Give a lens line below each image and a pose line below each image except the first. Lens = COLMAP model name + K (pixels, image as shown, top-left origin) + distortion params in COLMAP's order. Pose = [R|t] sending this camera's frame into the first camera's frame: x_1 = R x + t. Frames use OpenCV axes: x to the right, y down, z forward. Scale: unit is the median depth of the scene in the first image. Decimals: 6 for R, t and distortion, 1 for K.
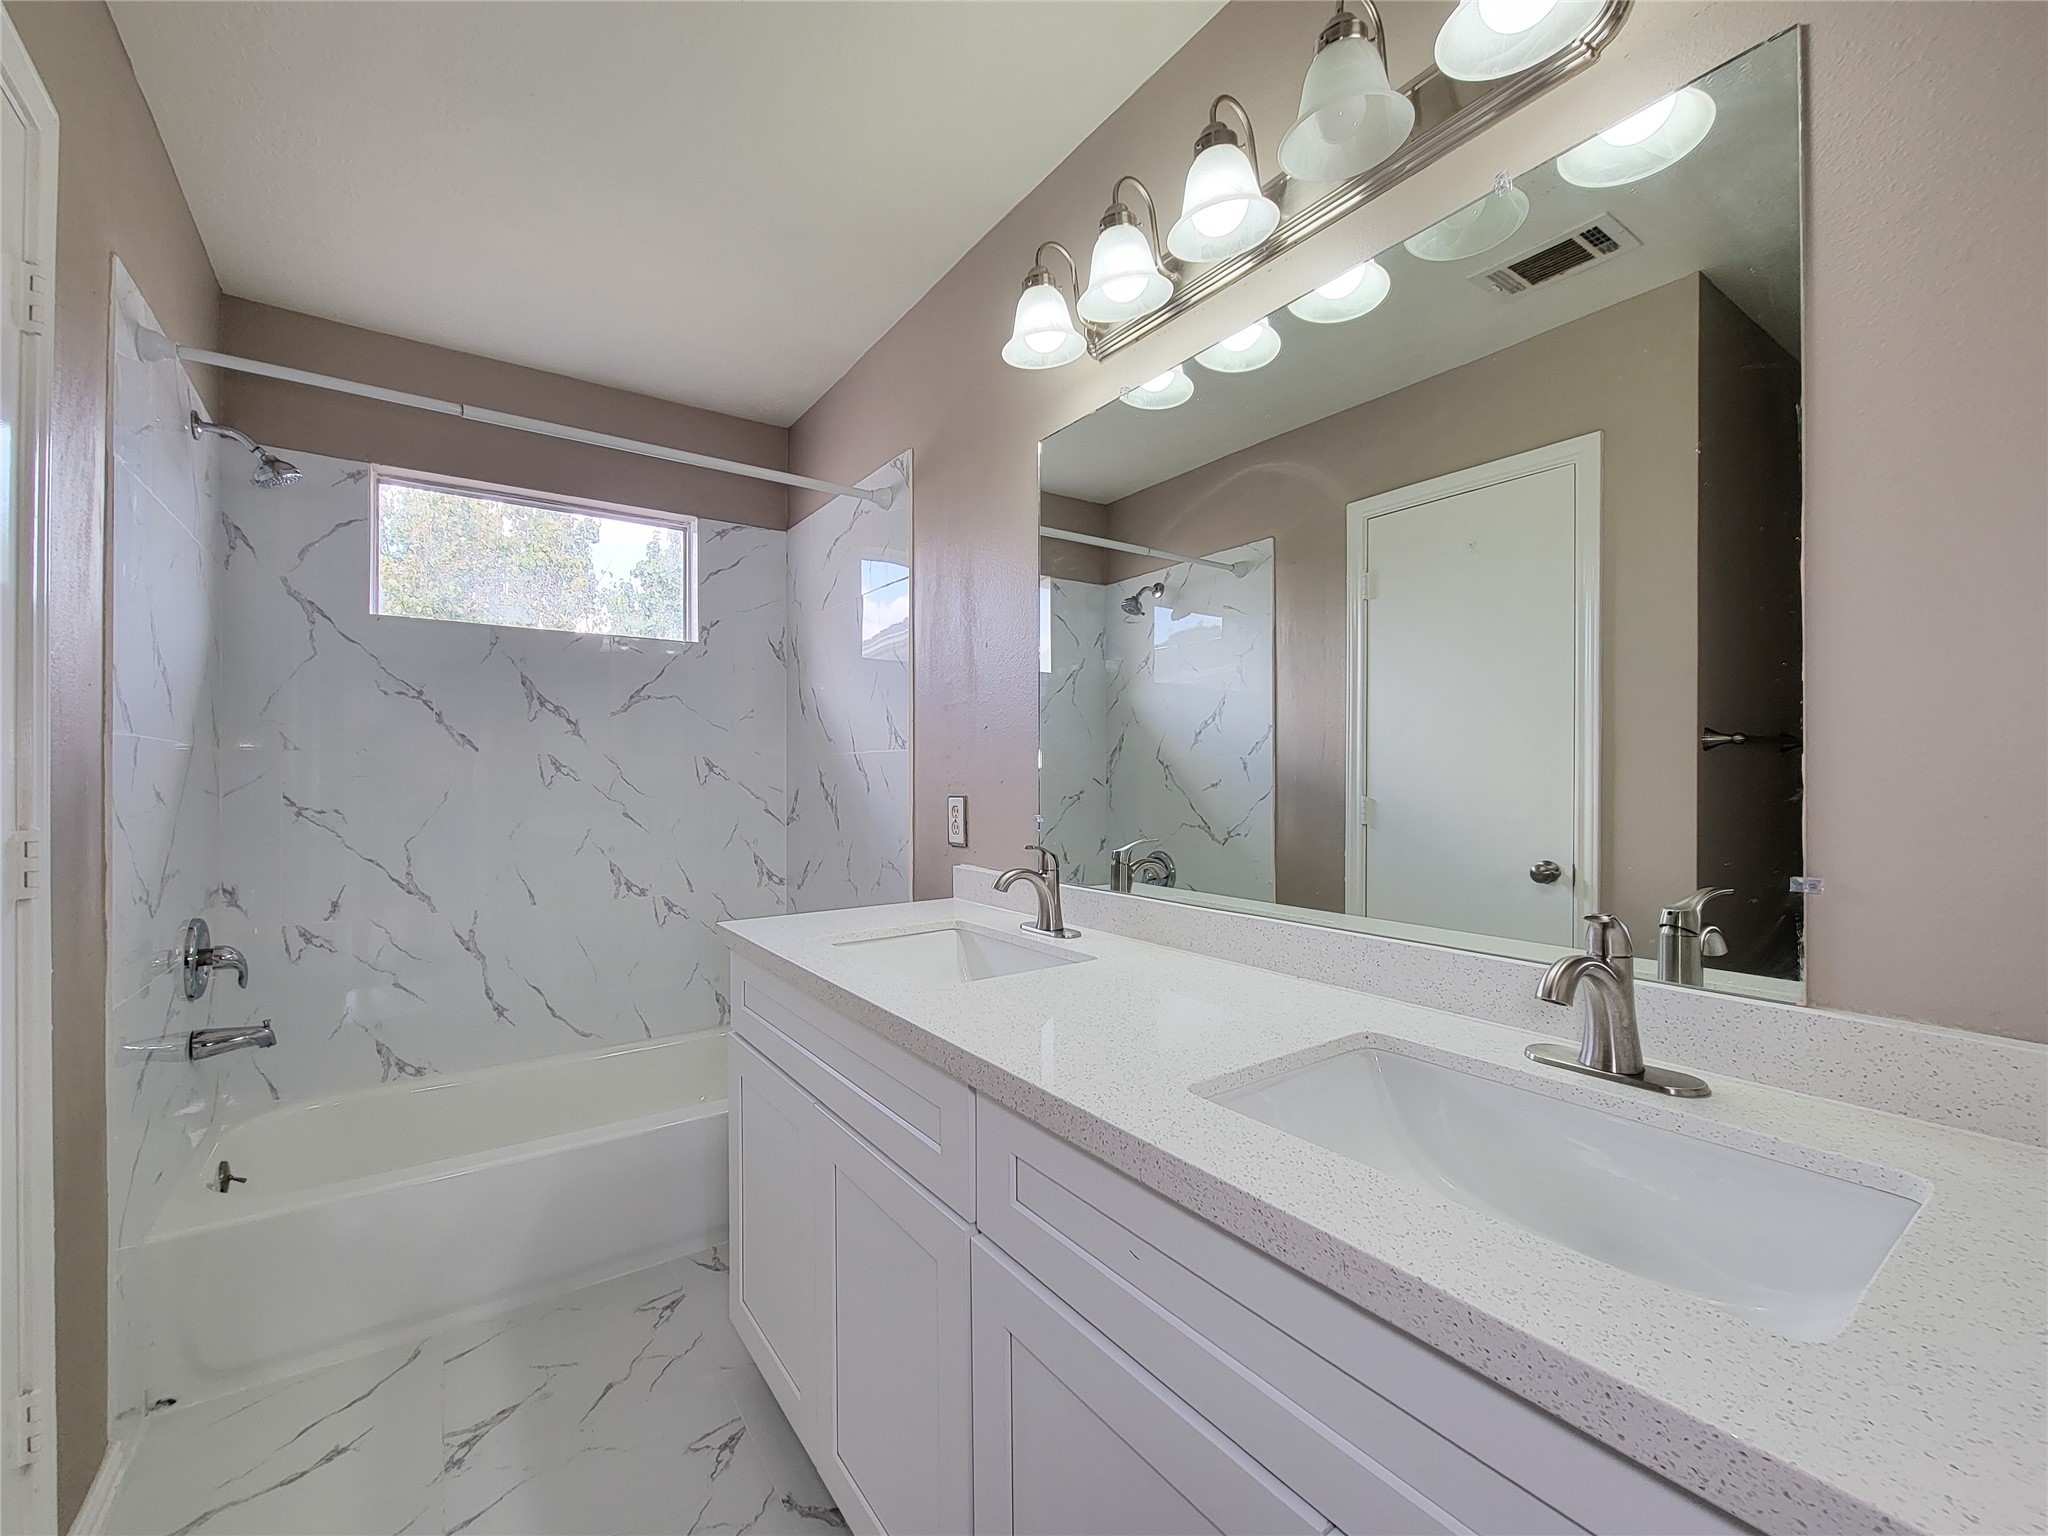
lens RADIAL K [[846.4, 0, 1004.9], [0, 846.4, 771.2], [0, 0, 1]] dist [0.002713, -0.003861]
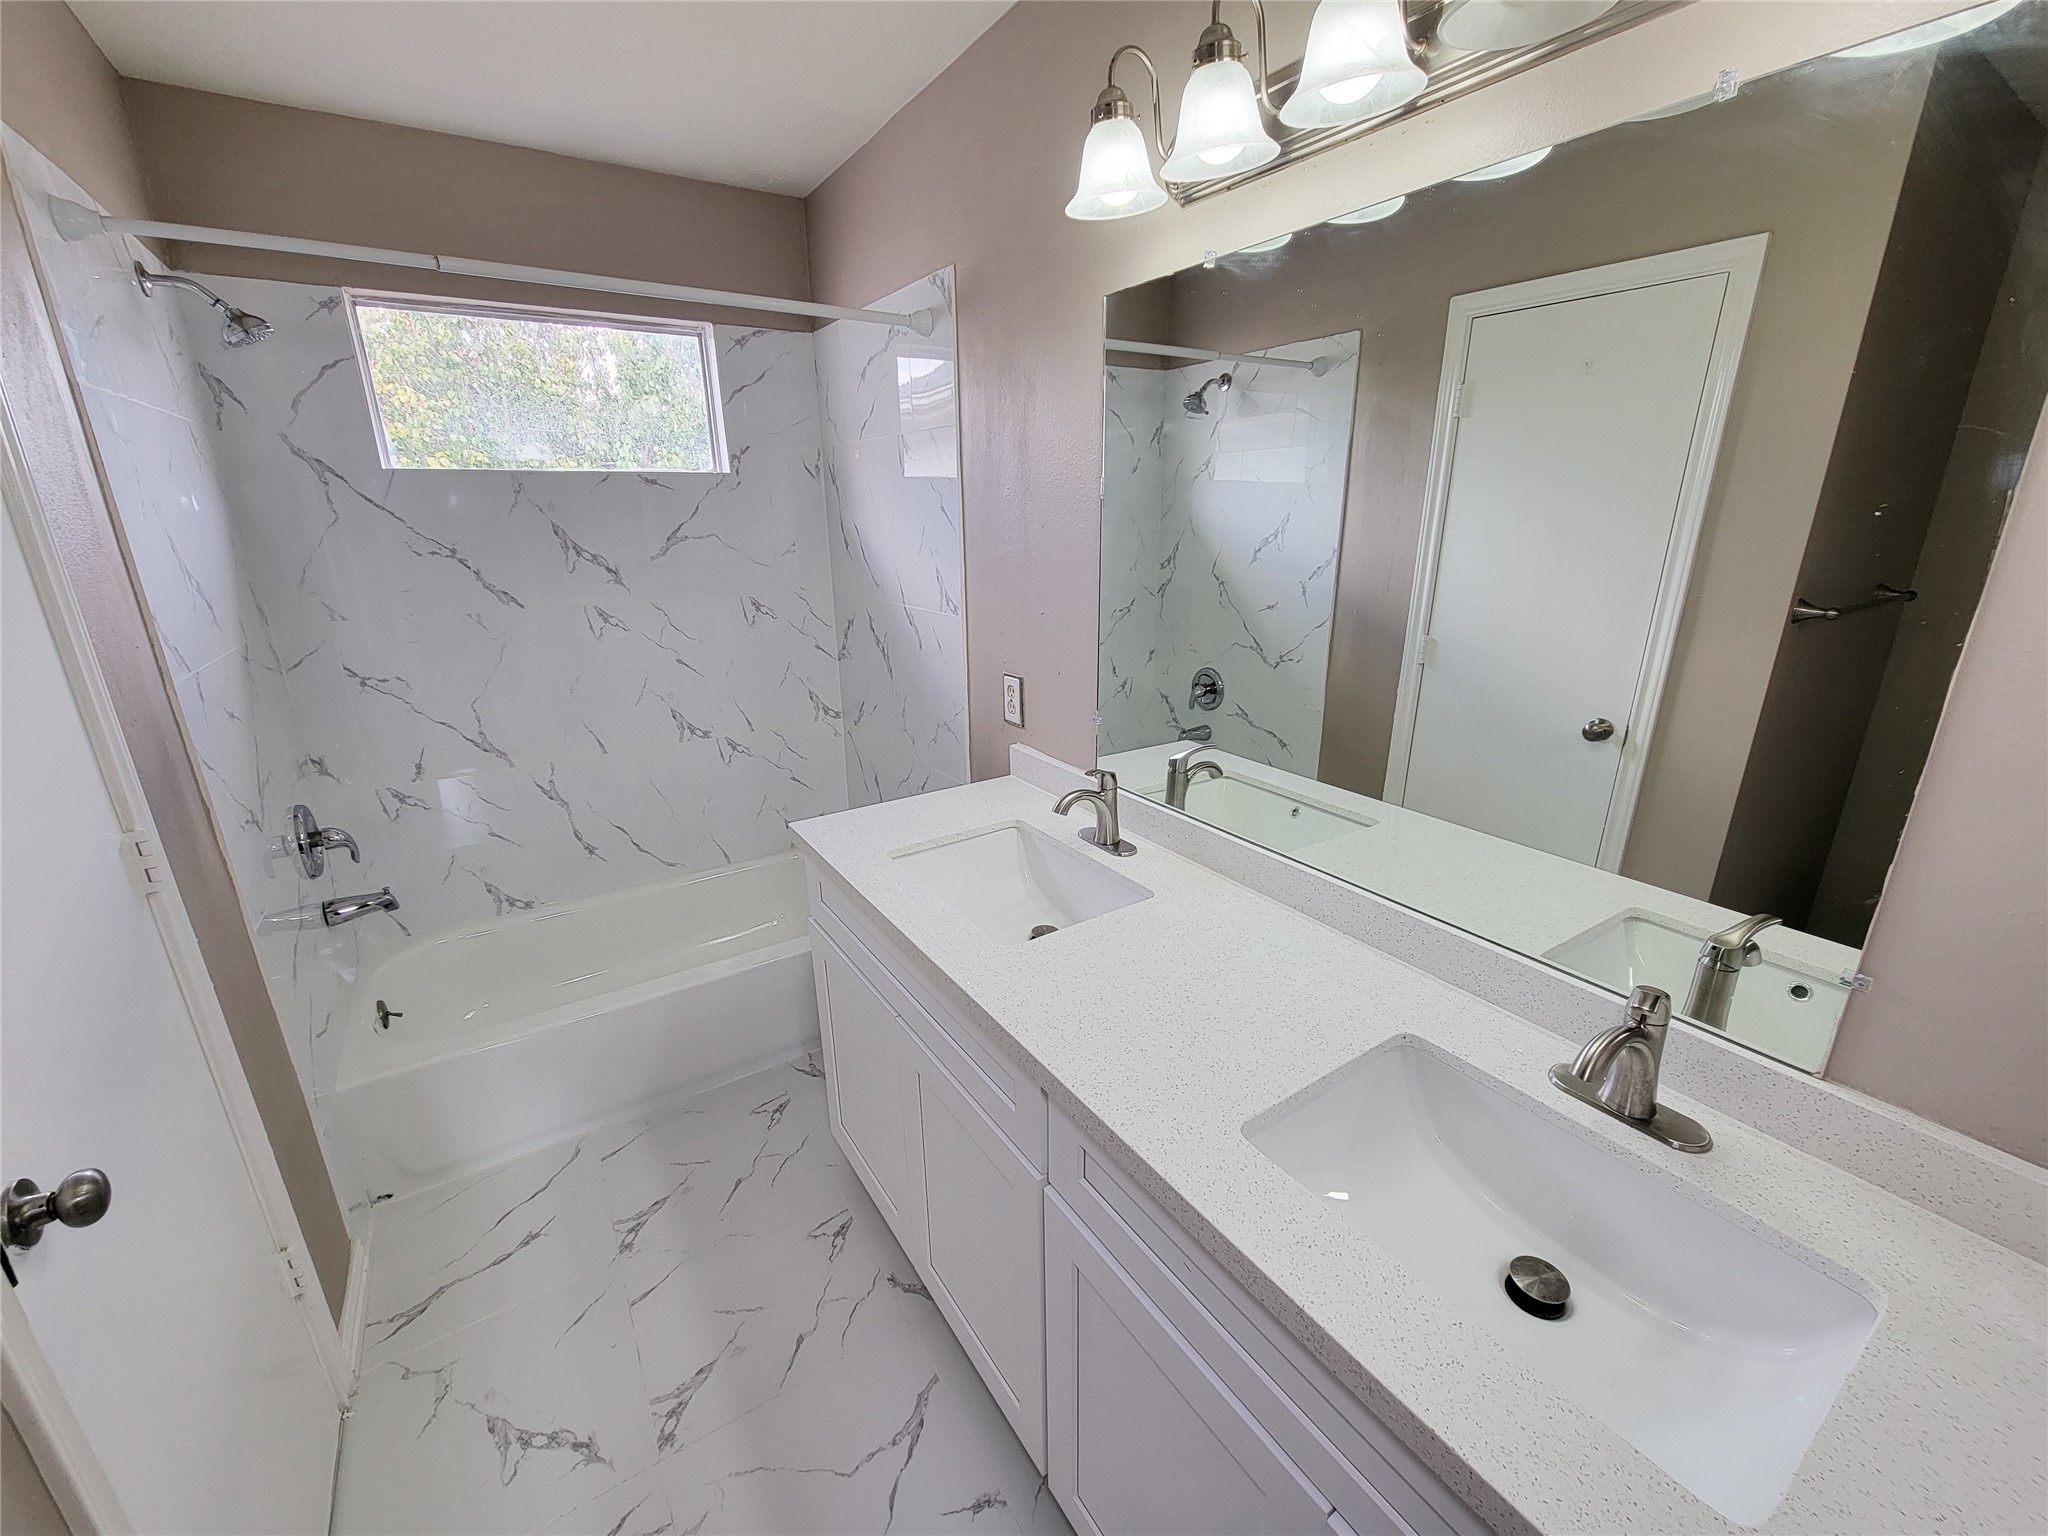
lens RADIAL K [[834.6, 0, 1029.3], [0, 834.6, 776.4], [0, 0, 1]] dist [0.002873, -0.003998]
pose [[0.999769, -0.001038, -0.021461, -0.014907], [0.007662, 0.950384, 0.310985, -0.152711], [0.020074, -0.311078, 0.950172, 0.031345]]
